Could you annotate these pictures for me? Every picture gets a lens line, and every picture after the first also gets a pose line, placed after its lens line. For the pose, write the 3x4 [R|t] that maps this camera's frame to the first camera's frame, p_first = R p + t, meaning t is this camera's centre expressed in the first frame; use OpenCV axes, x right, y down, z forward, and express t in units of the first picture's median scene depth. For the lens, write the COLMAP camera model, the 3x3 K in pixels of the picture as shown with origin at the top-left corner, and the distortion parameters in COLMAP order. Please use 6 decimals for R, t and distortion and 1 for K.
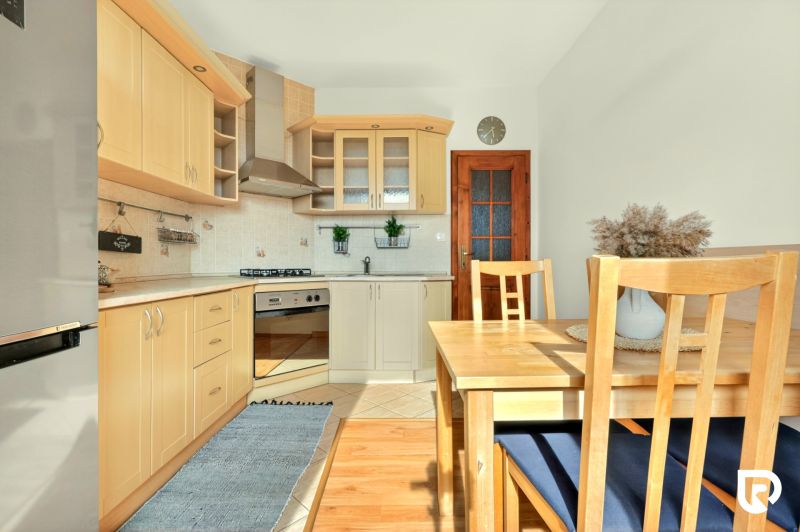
lens RADIAL K [[360.0, 0, 399.4], [0, 360.0, 258.9], [0, 0, 1]] dist [0.001831, 0.000077]
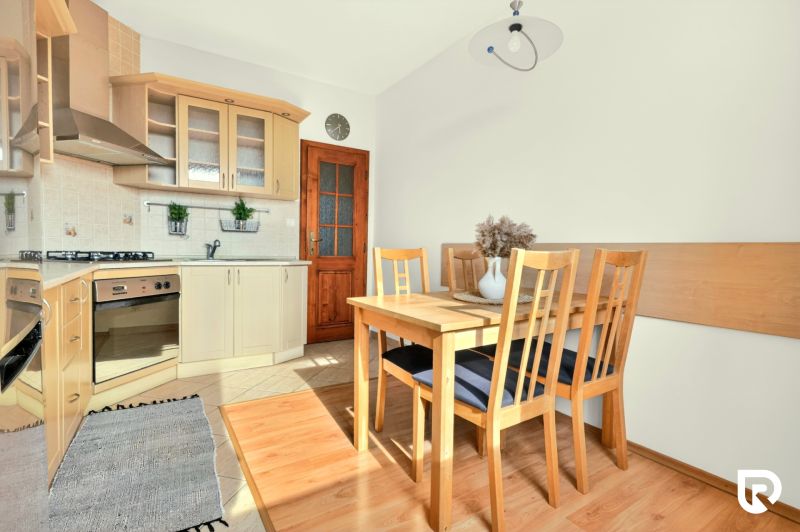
lens RADIAL K [[360.0, 0, 399.4], [0, 360.0, 258.9], [0, 0, 1]] dist [0.001831, 0.000077]
pose [[0.856239, 0.006257, 0.516543, -0.178027], [-0.026662, 0.999129, 0.032093, 0.000505], [-0.515892, -0.041251, 0.855660, -0.049022]]
